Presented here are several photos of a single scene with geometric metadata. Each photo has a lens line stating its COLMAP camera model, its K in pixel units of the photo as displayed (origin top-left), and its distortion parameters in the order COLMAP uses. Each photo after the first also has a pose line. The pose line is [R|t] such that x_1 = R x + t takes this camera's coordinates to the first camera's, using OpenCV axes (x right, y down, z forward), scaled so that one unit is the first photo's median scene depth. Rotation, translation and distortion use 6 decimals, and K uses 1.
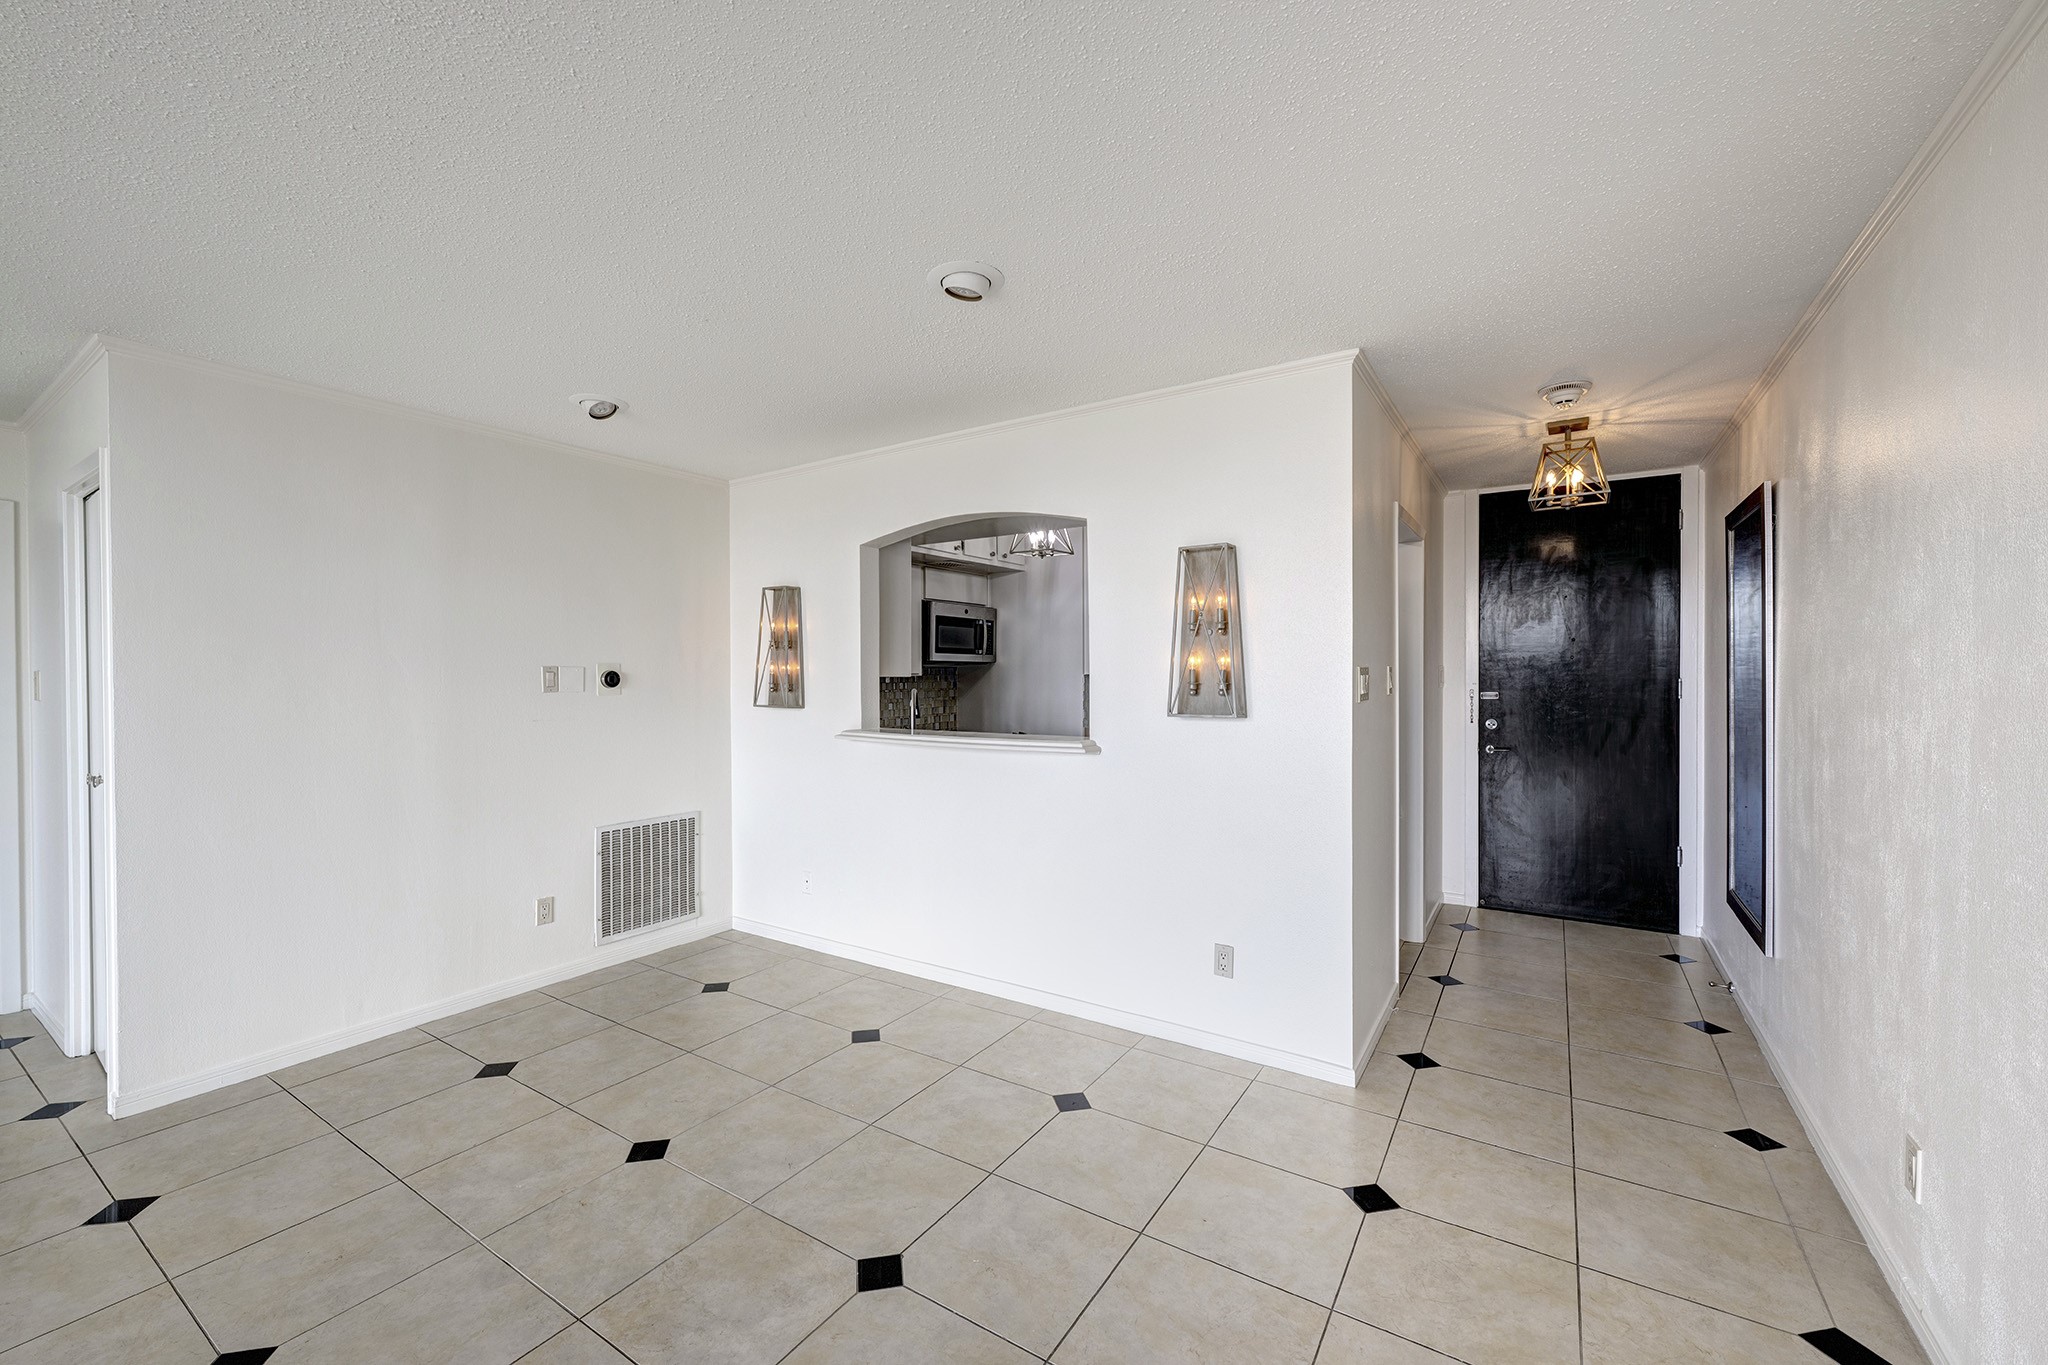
lens RADIAL K [[816.7, 0, 1020.6], [0, 816.7, 683.5], [0, 0, 1]] dist [-0.002410, 0.000190]
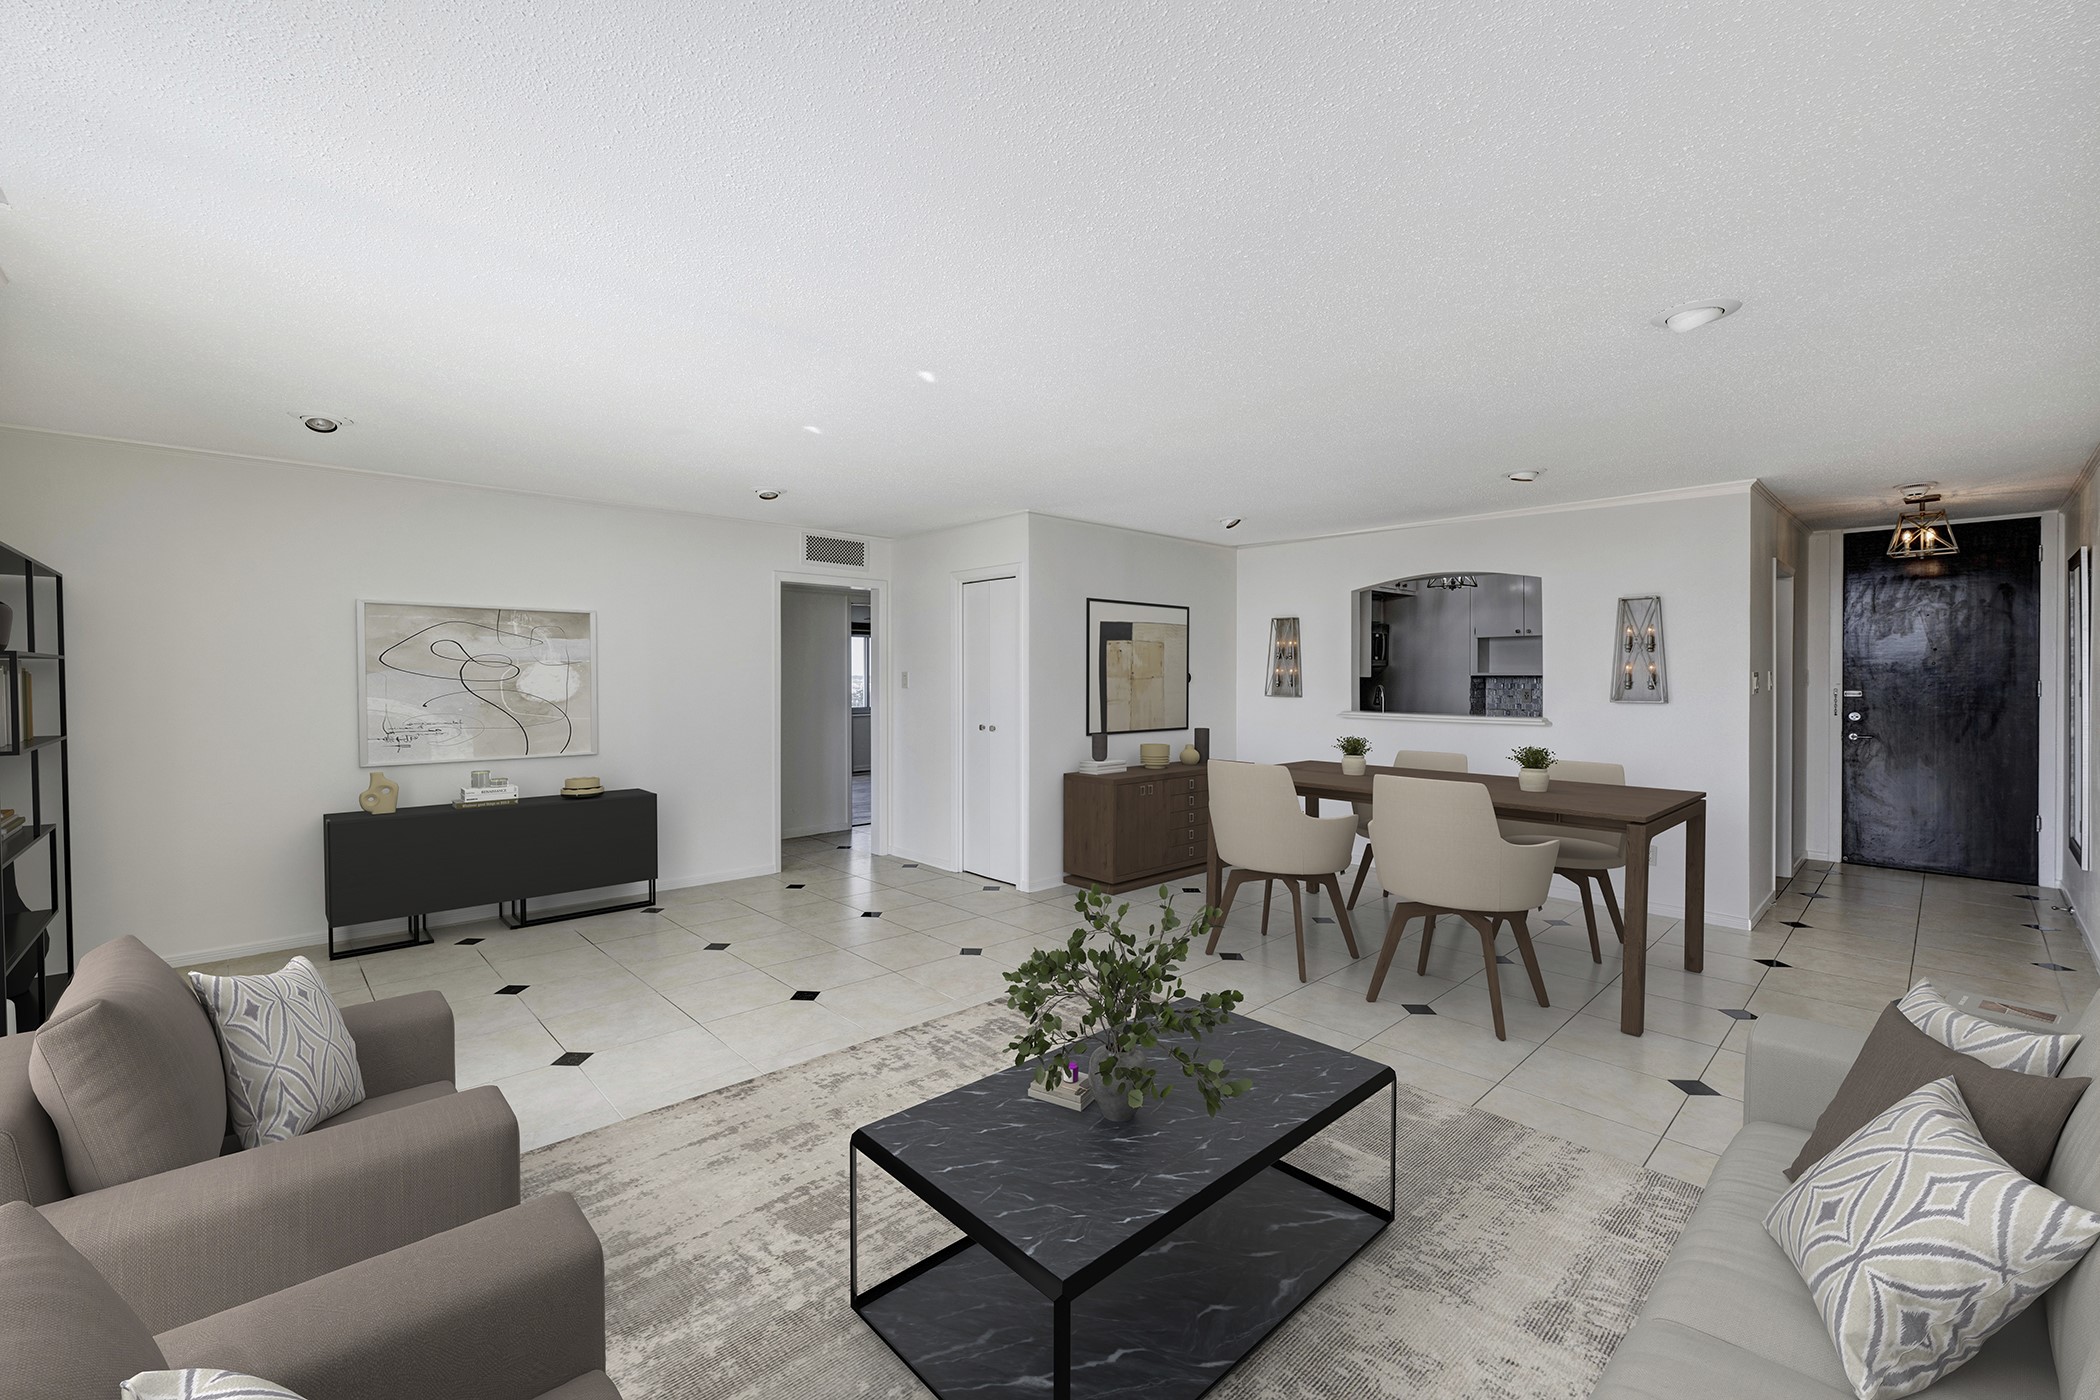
lens RADIAL K [[837.4, 0, 1013.4], [0, 837.4, 680.1], [0, 0, 1]] dist [-0.002410, 0.000190]
pose [[0.965076, 0.005024, -0.261921, -0.350149], [-0.006462, 0.999968, -0.004627, 0.008701], [0.261889, 0.006158, 0.965078, -0.604921]]
